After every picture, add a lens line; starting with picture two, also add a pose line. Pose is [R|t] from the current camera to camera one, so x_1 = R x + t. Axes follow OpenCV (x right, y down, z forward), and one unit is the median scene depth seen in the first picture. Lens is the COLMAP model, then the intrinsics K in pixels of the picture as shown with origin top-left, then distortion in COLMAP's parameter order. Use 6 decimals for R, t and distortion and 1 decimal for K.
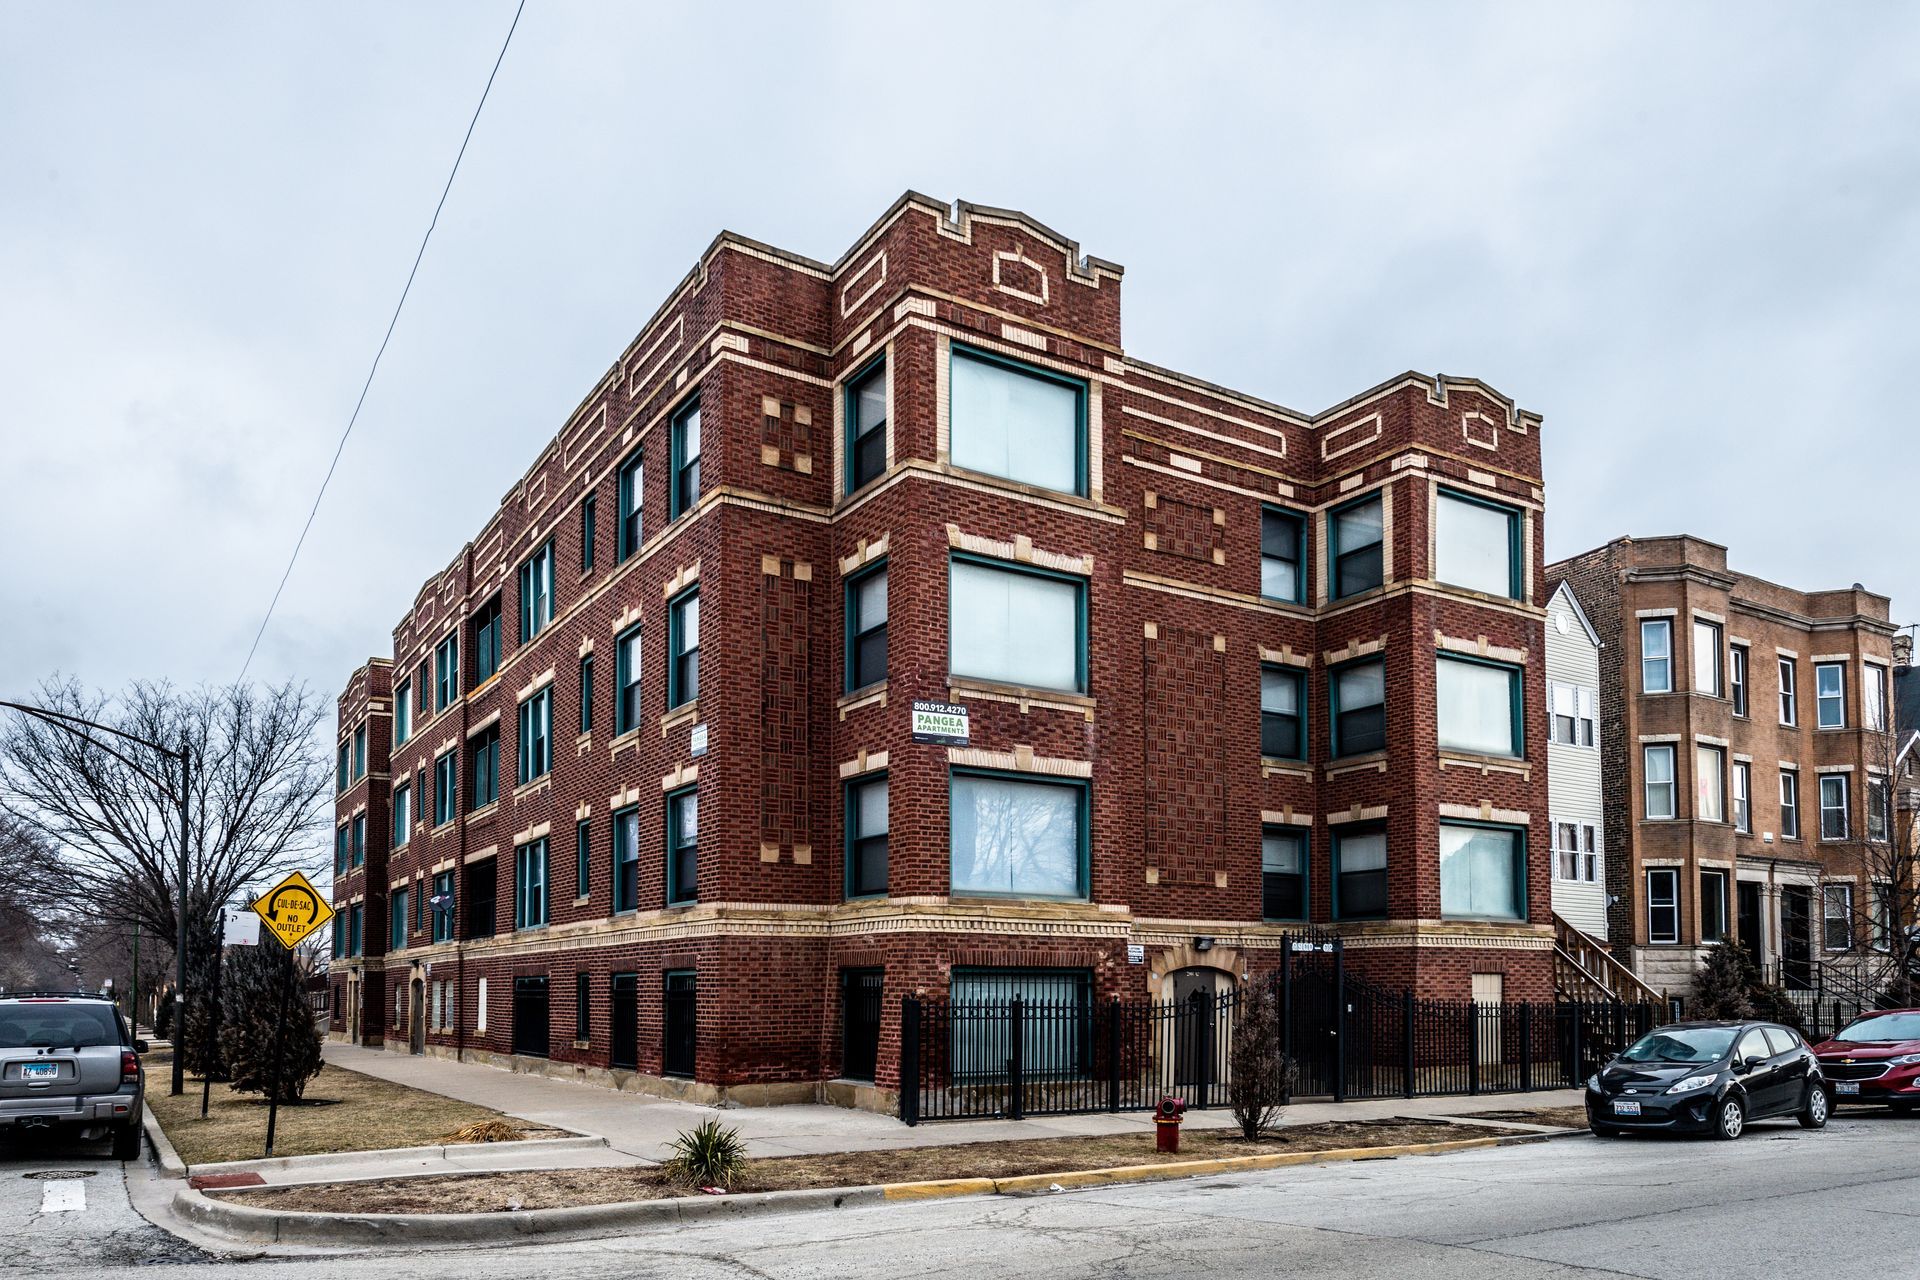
lens RADIAL K [[768.6, 0, 985.2], [0, 768.6, 640.0], [0, 0, 1]] dist [0.004431, -0.000172]
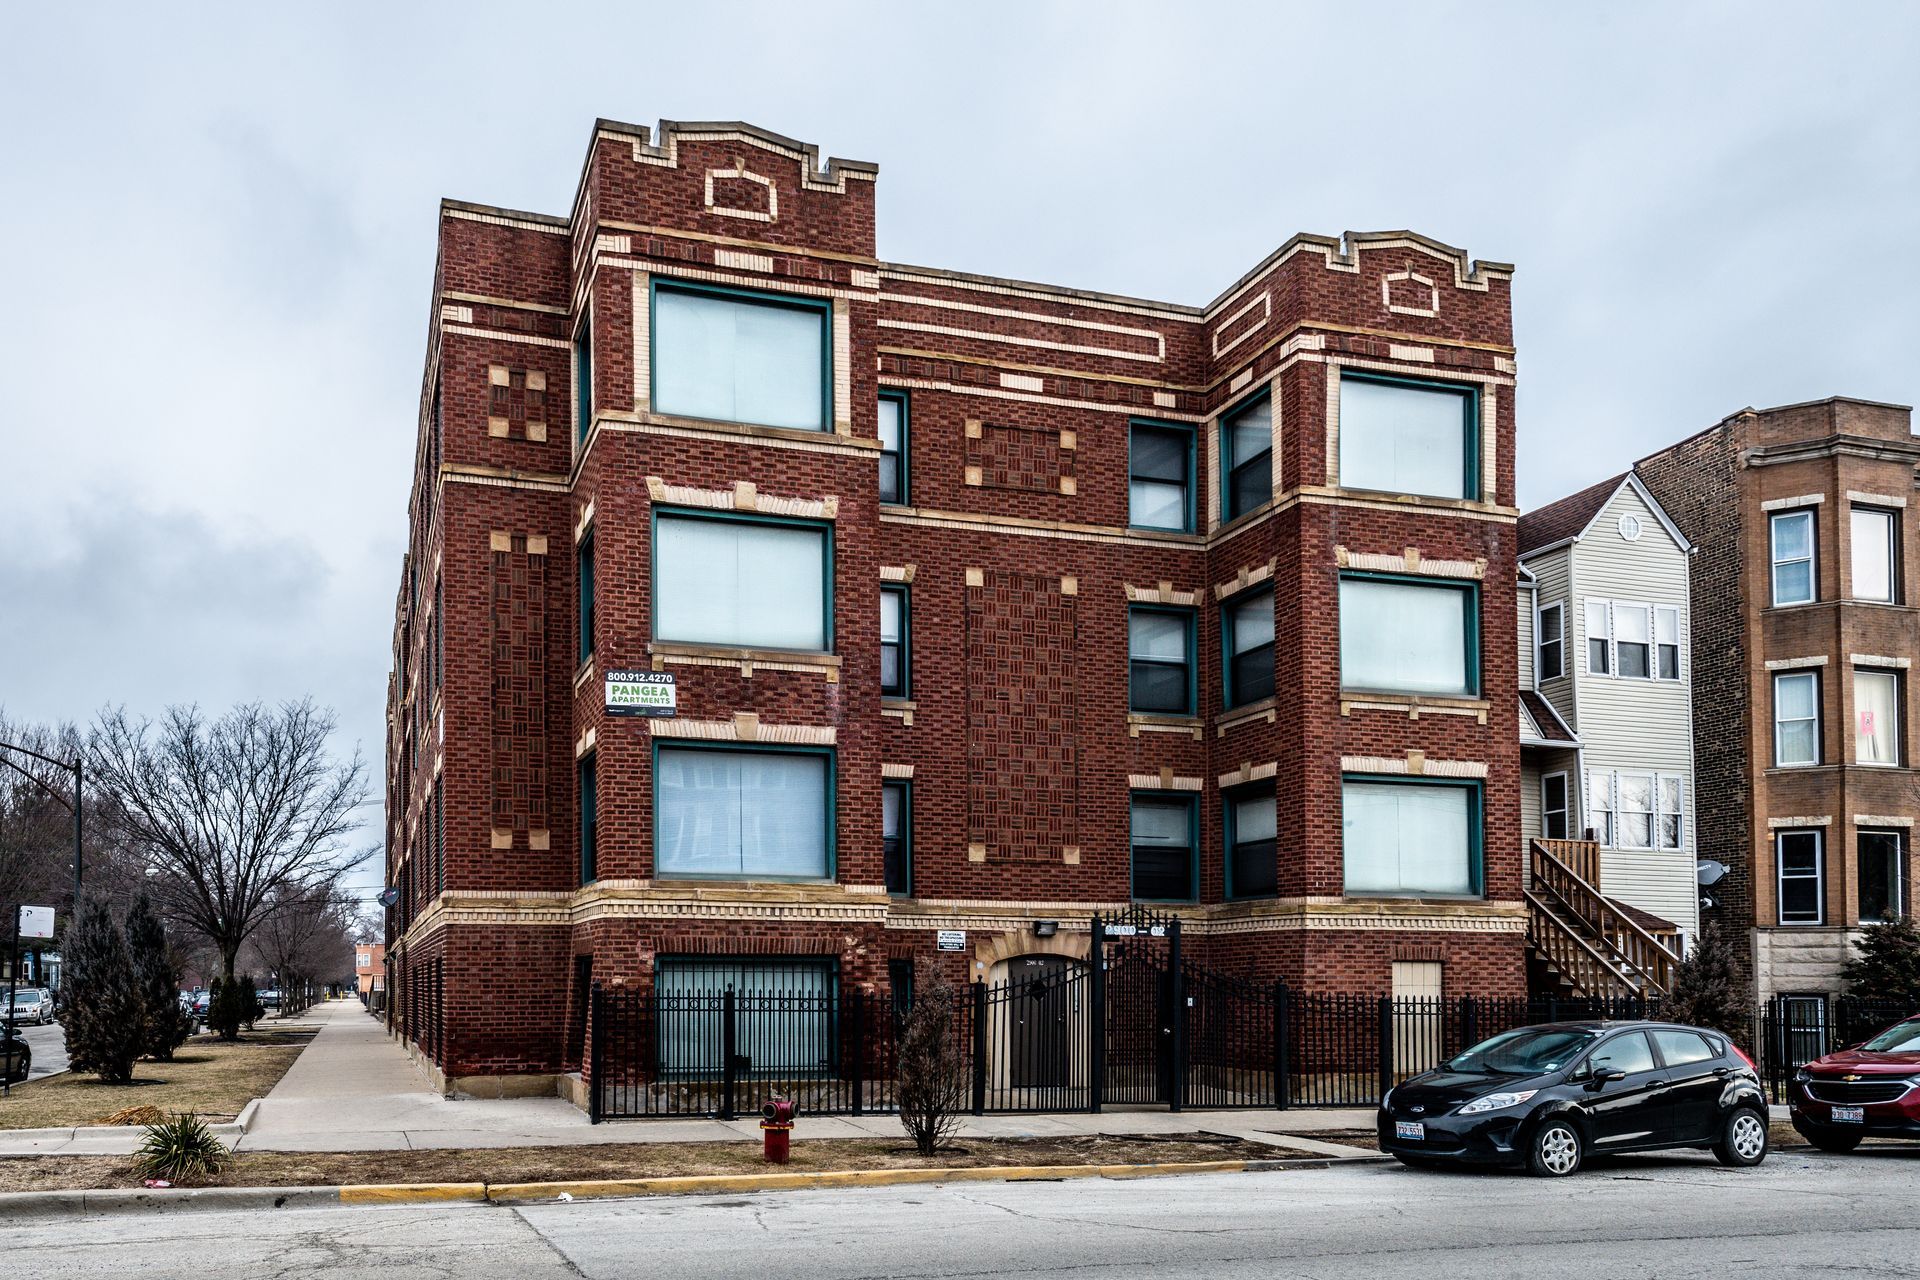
lens RADIAL K [[807.0, 0, 960.0], [0, 807.0, 640.0], [0, 0, 1]] dist [0.006266, -0.001331]
pose [[0.980587, -0.074640, -0.181323, 0.377452], [0.079169, 0.996701, 0.017861, 0.043493], [0.179392, -0.031869, 0.983261, 0.089839]]
